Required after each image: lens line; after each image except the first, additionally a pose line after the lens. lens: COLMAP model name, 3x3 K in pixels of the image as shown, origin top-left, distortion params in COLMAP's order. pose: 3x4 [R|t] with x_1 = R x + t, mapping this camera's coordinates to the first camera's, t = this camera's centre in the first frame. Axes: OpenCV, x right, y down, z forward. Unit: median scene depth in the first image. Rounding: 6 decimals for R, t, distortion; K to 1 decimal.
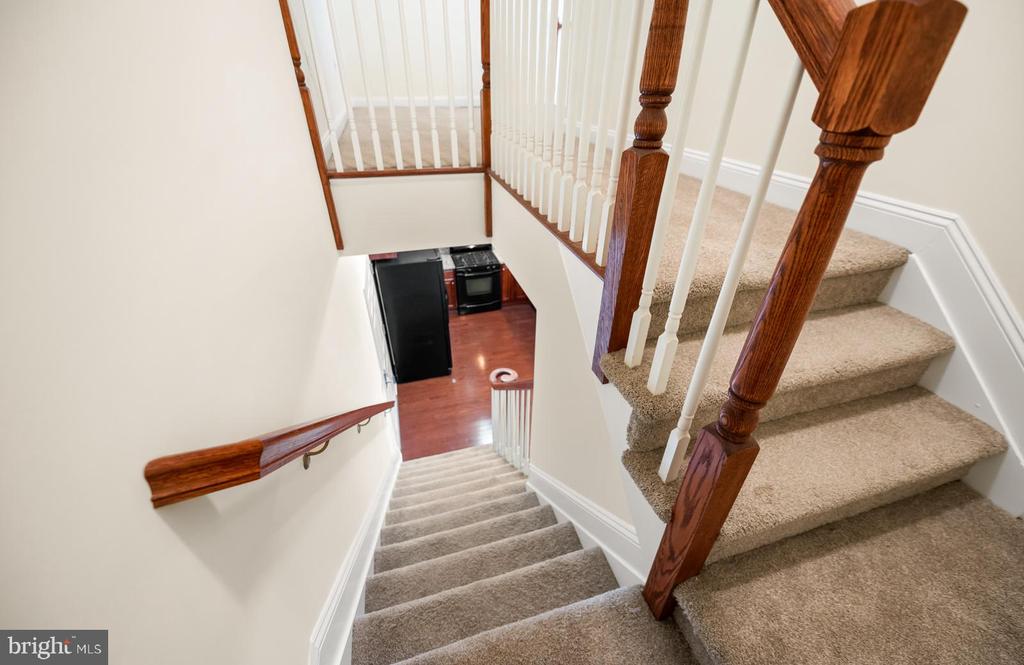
lens RADIAL K [[407.0, 0, 514.6], [0, 407.0, 330.9], [0, 0, 1]] dist [-0.000741, -0.000027]
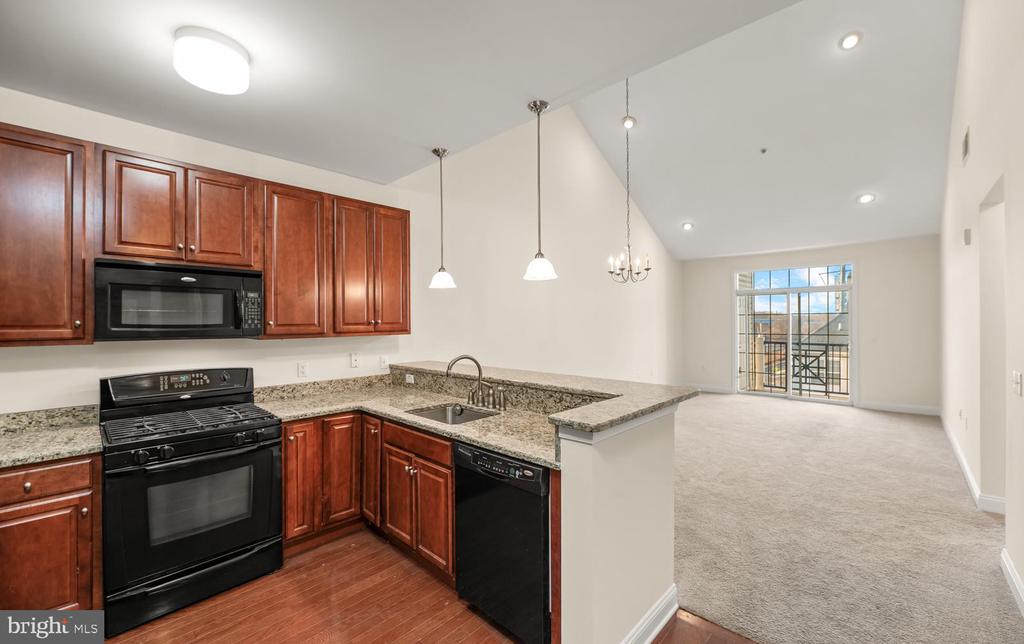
lens RADIAL K [[412.3, 0, 525.0], [0, 412.3, 317.6], [0, 0, 1]] dist [0.001795, 0.000009]
pose [[0.851966, -0.000228, 0.523597, -0.042673], [0.287060, 0.836520, -0.466723, -0.010166], [-0.437893, 0.547936, 0.712752, 0.579232]]
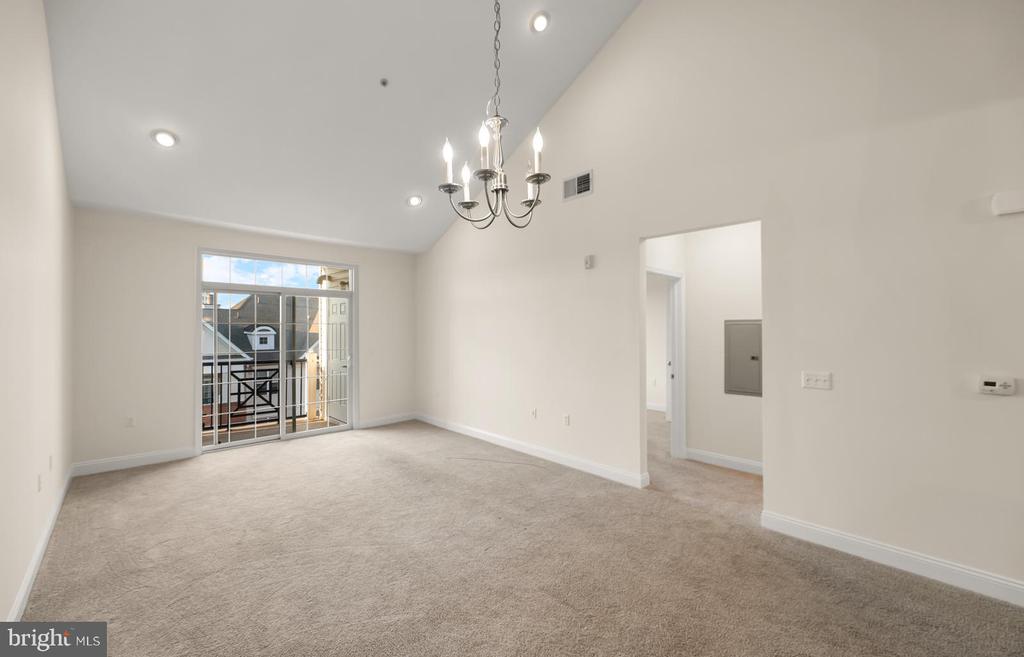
lens RADIAL K [[407.8, 0, 517.7], [0, 407.8, 322.7], [0, 0, 1]] dist [-0.003205, -0.000974]
pose [[-0.463447, 0.015317, 0.885992, 0.206947], [0.479870, 0.844889, 0.236405, -0.286269], [-0.744944, 0.534722, -0.398912, 1.007039]]
